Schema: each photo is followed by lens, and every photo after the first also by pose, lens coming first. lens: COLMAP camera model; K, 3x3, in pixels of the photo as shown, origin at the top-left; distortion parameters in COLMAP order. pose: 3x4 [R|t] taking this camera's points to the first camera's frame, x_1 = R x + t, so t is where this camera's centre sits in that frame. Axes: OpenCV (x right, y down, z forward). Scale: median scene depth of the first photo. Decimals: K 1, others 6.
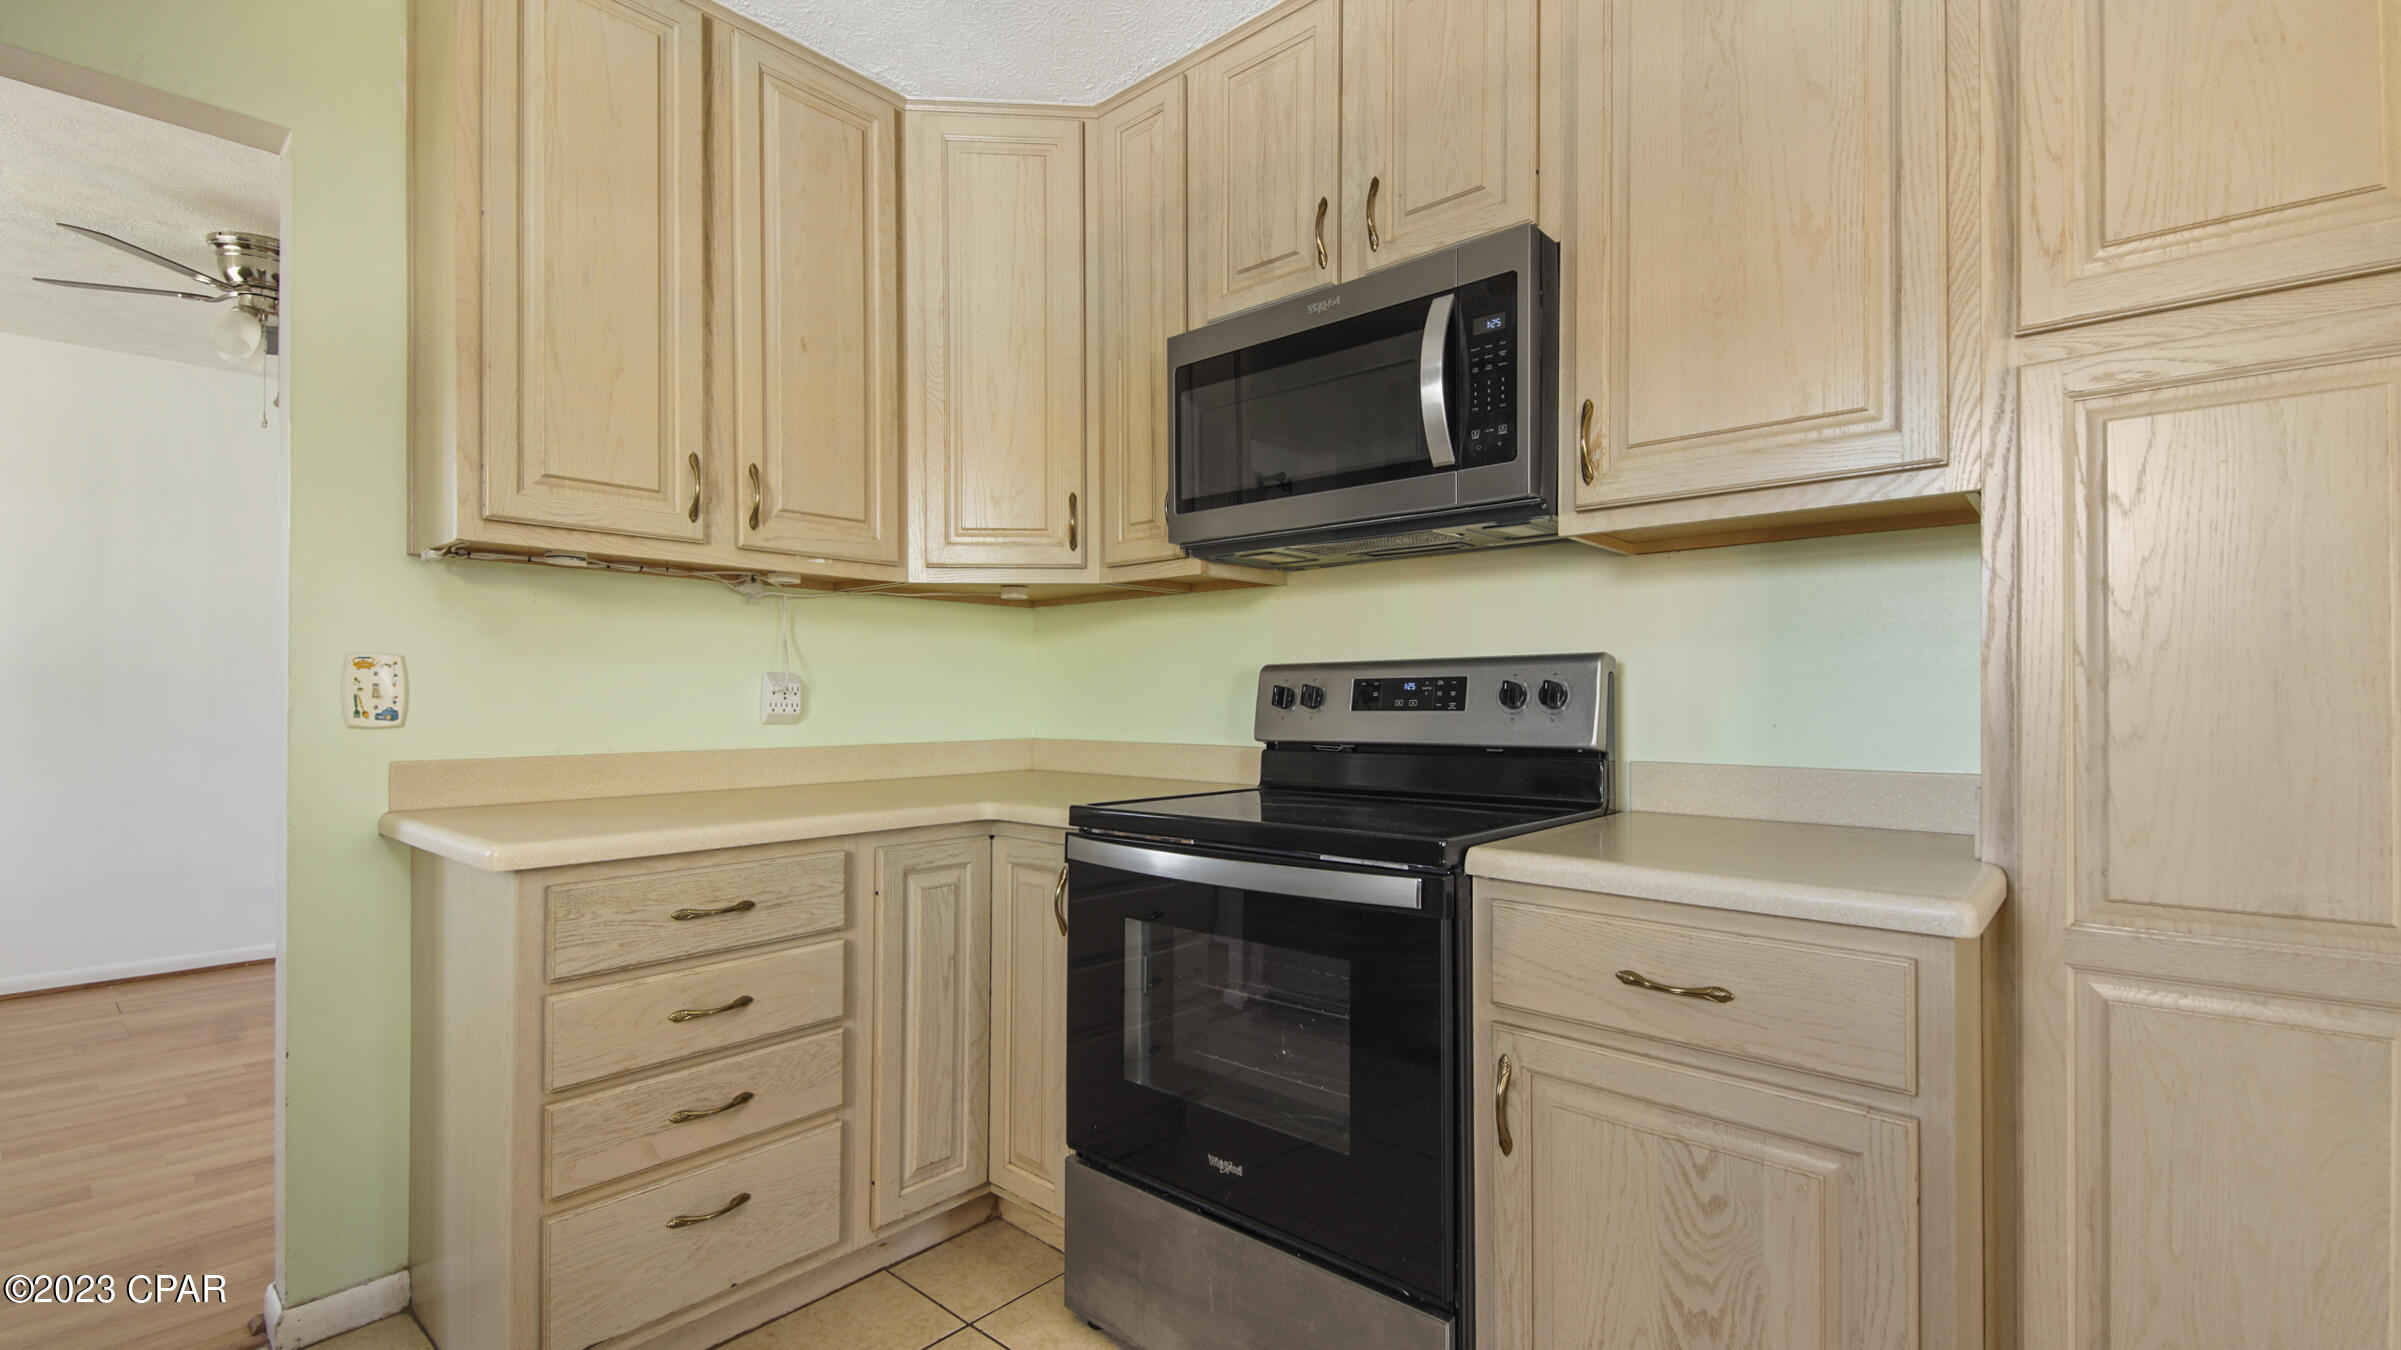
lens RADIAL K [[1051.7, 0, 1216.7], [0, 1051.7, 689.9], [0, 0, 1]] dist [0.035992, -0.000012]
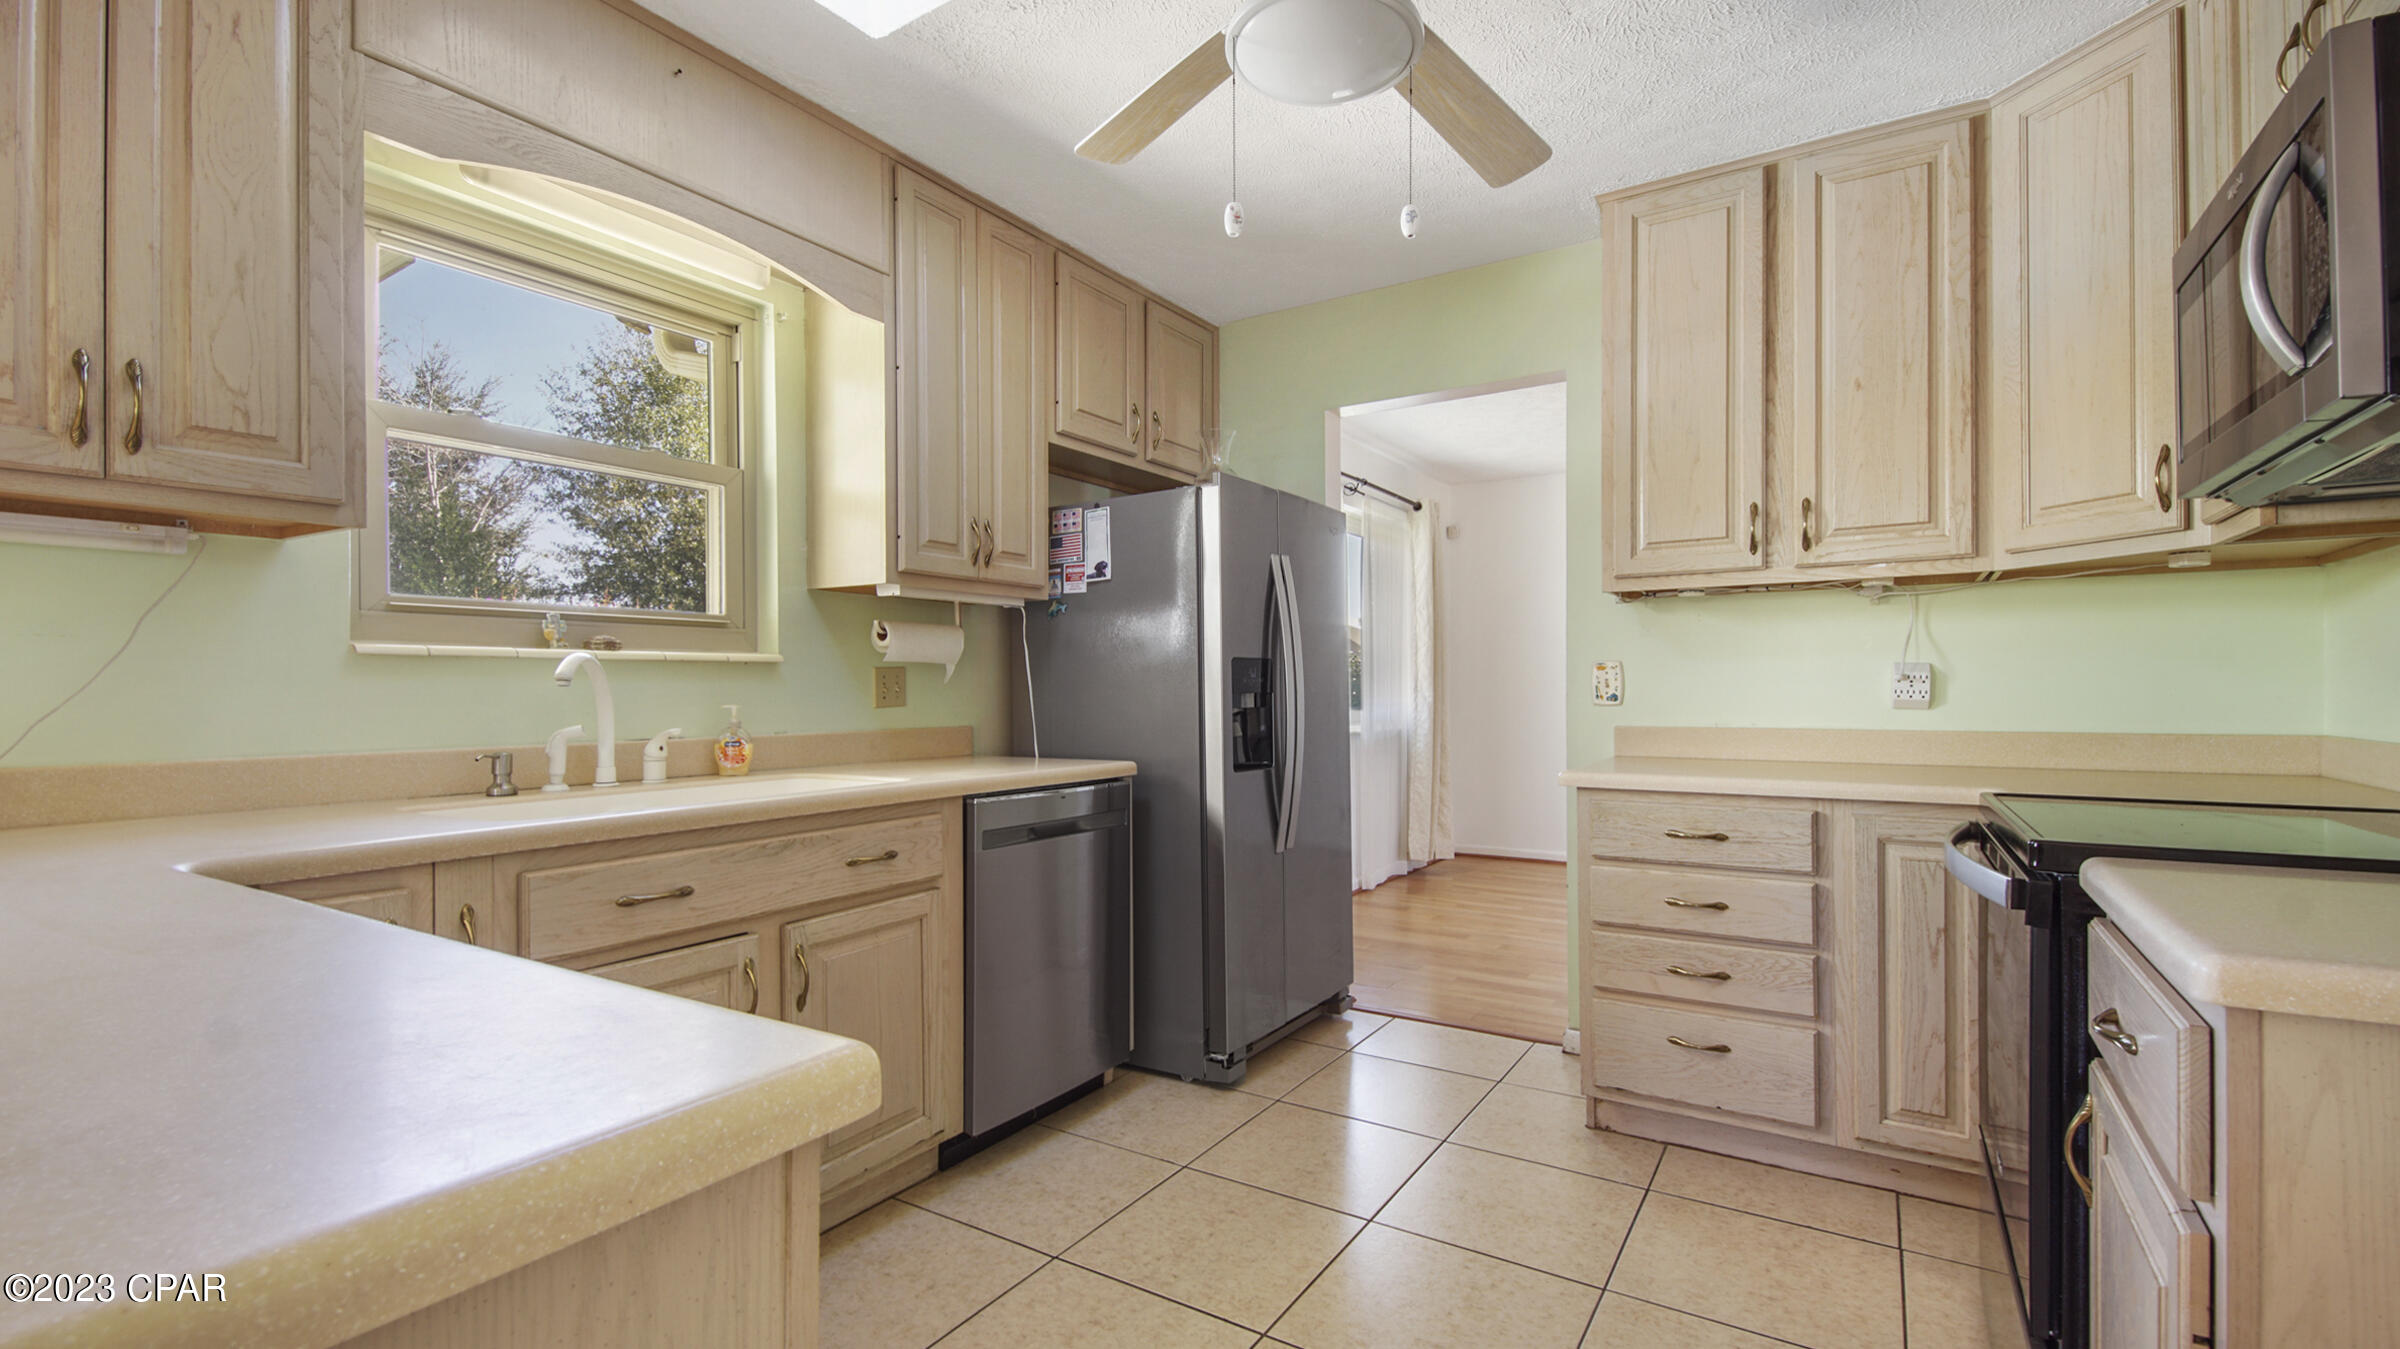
lens RADIAL K [[1051.3, 0, 1196.5], [0, 1051.3, 676.5], [0, 0, 1]] dist [0.035992, -0.000012]
pose [[0.170825, -0.014716, -0.985192, 0.721574], [0.011700, 0.999848, -0.012907, 0.004010], [0.985232, -0.009322, 0.170971, 0.086217]]
